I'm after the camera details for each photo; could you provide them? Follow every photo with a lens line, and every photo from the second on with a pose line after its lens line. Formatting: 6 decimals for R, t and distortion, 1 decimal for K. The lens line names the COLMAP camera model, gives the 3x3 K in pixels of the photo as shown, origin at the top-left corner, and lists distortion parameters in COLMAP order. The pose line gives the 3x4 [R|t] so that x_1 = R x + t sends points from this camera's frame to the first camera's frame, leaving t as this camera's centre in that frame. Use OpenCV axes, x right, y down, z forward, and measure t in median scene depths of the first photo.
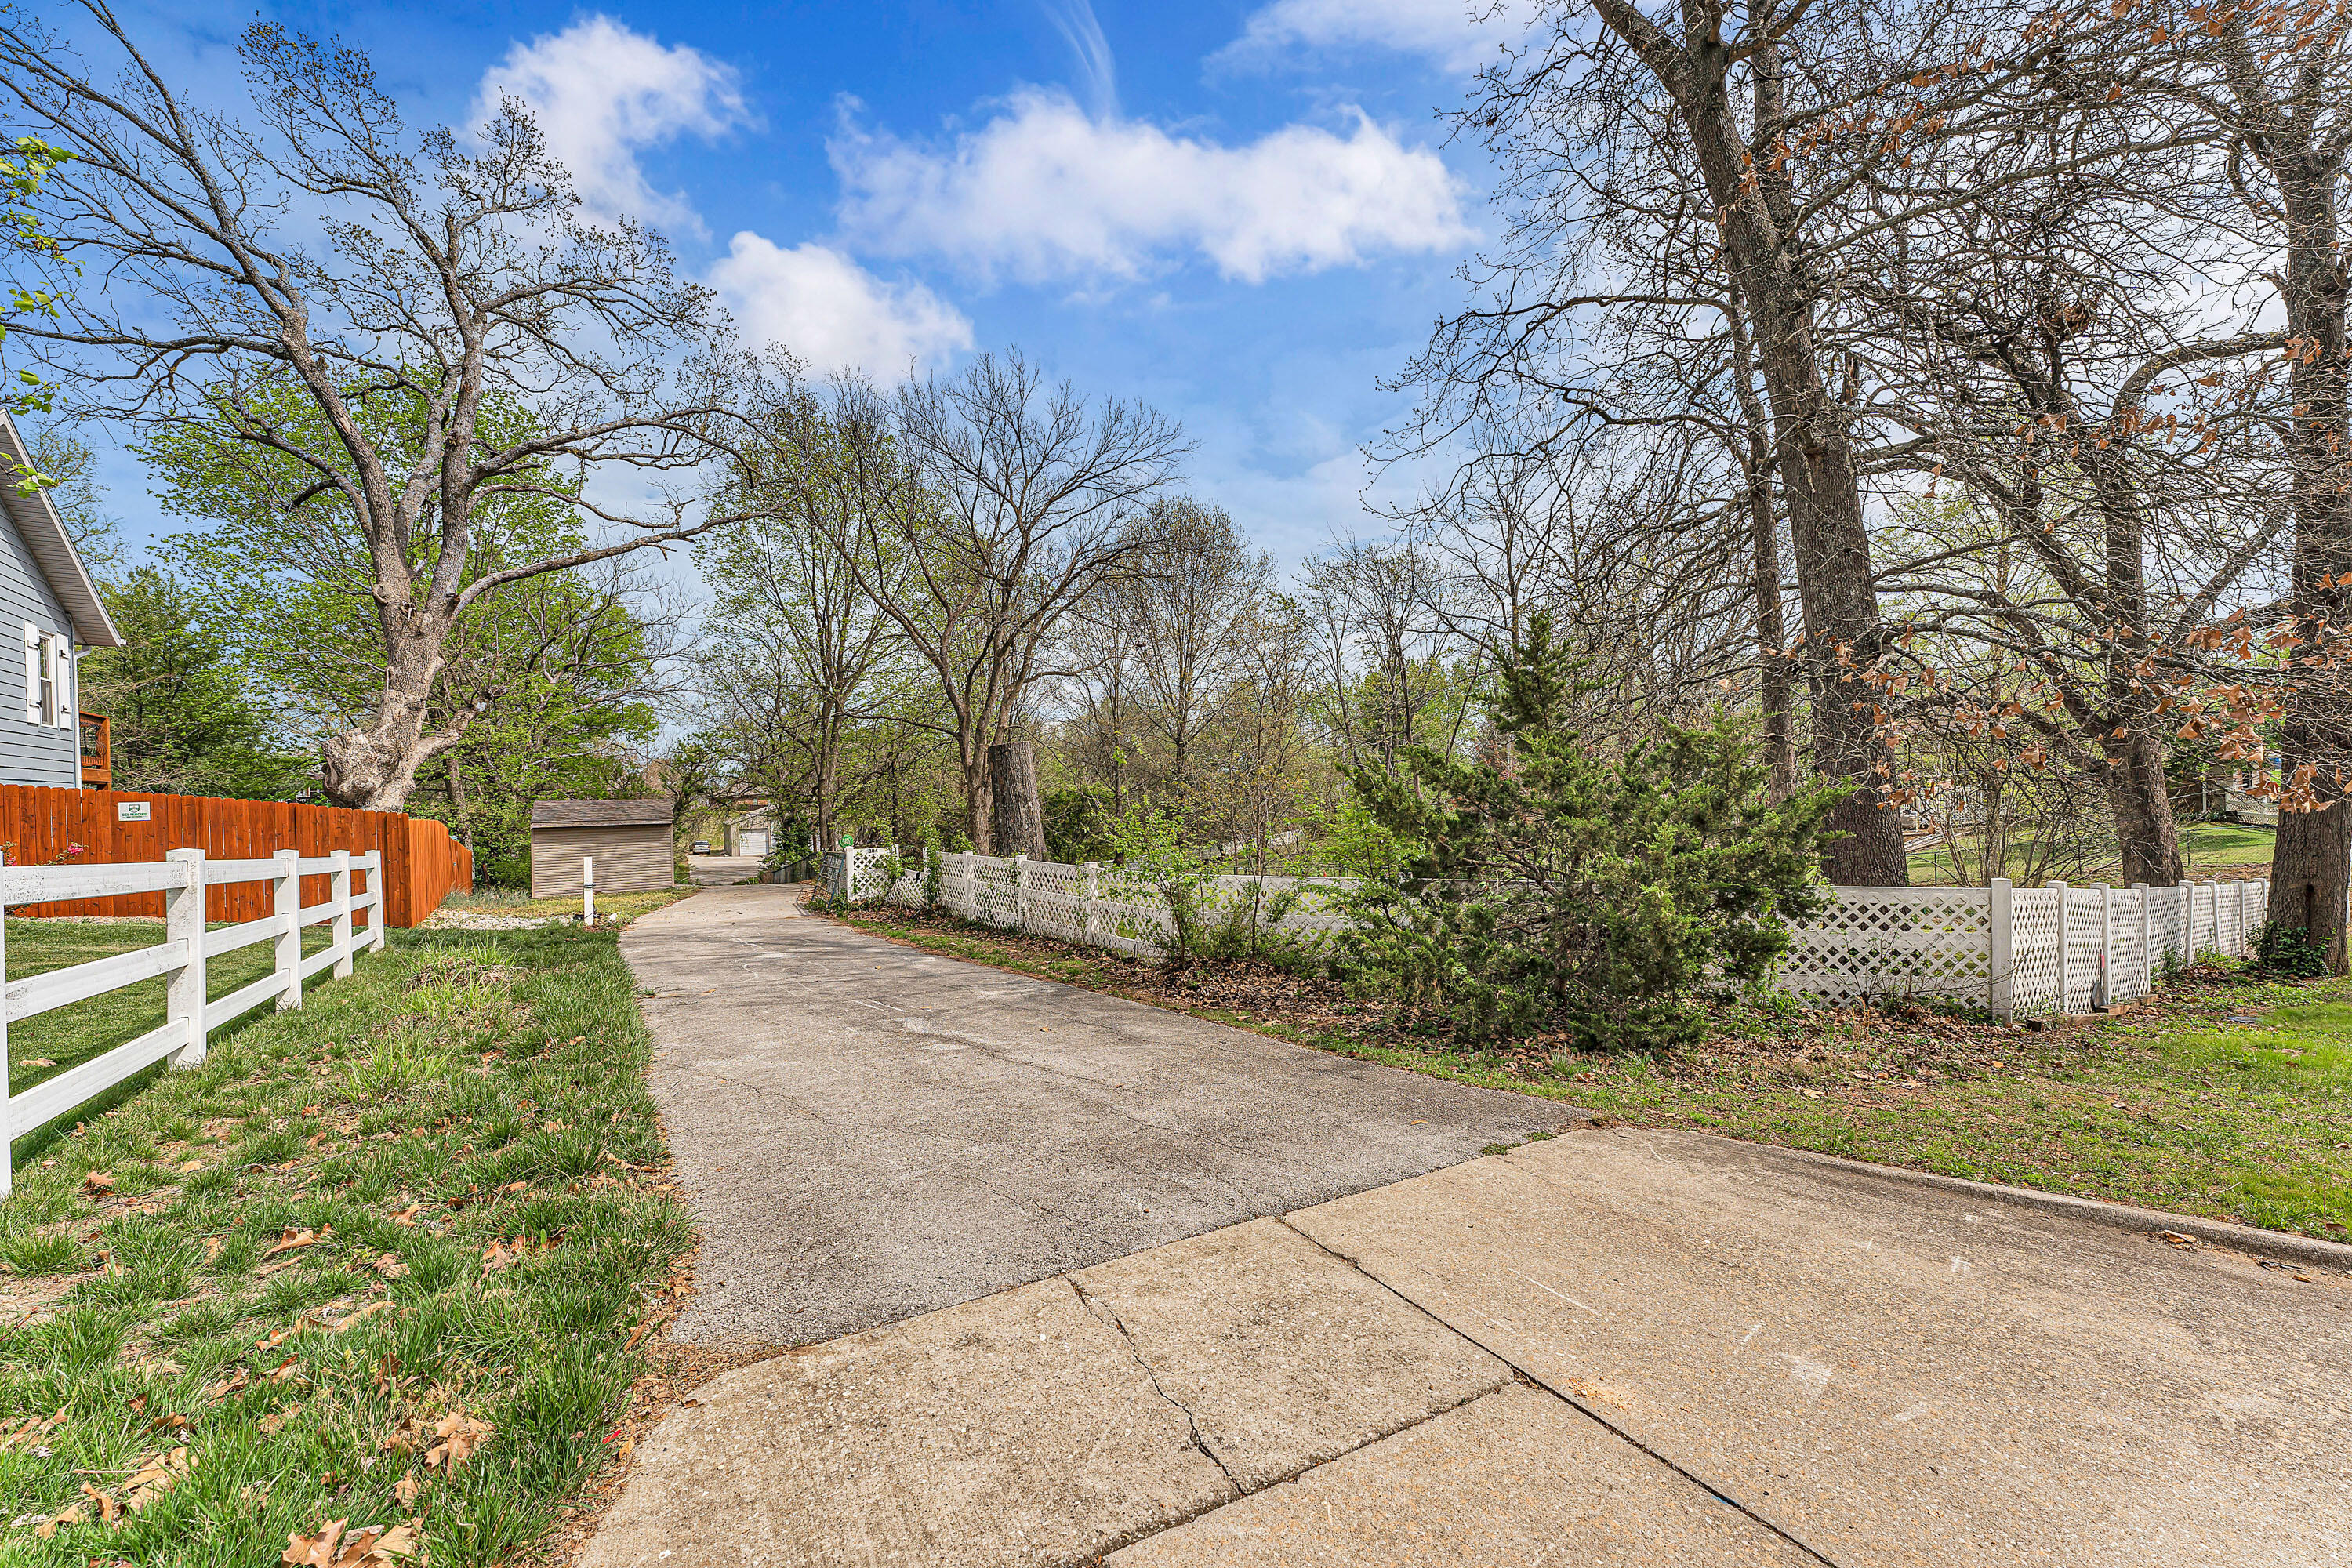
lens RADIAL K [[931.2, 0, 1175.6], [0, 931.2, 773.4], [0, 0, 1]] dist [0.000875, 0.000237]
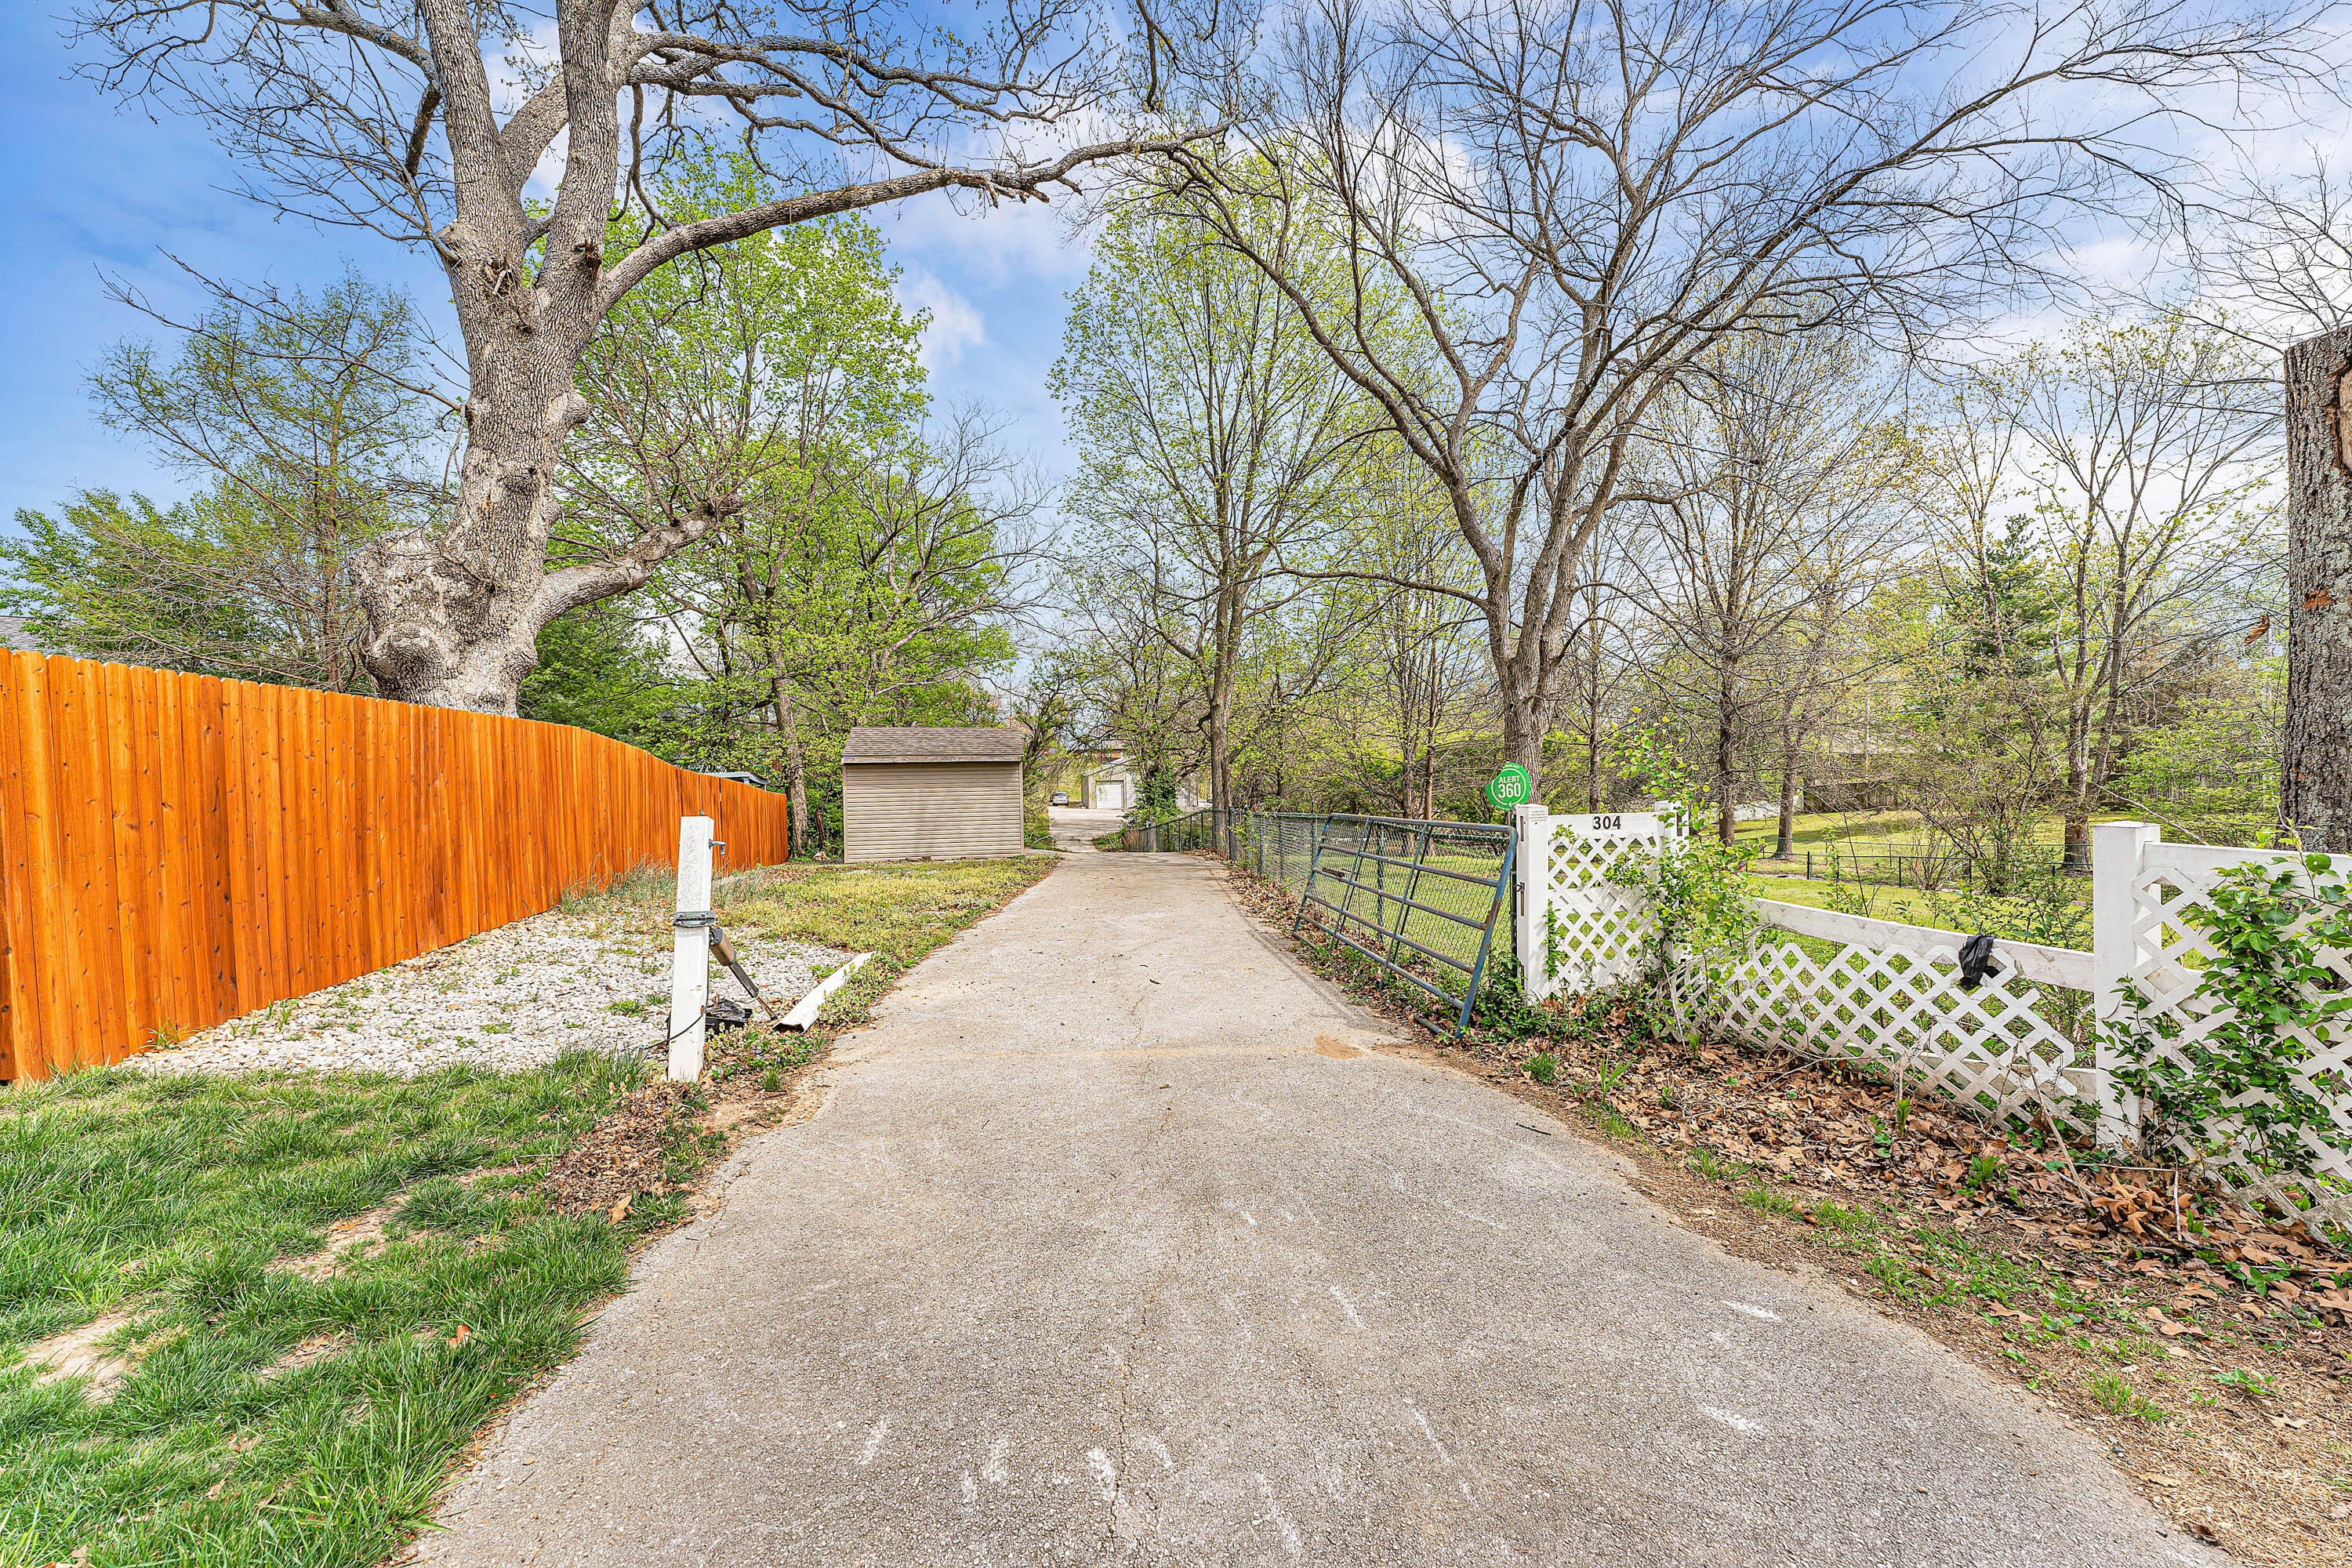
lens RADIAL K [[931.2, 0, 1175.6], [0, 931.2, 773.4], [0, 0, 1]] dist [0.000875, 0.000237]
pose [[0.940078, 0.017052, -0.340532, -0.176854], [-0.002357, 0.999050, 0.043518, 0.028148], [0.340950, -0.040108, 0.939225, 0.346196]]
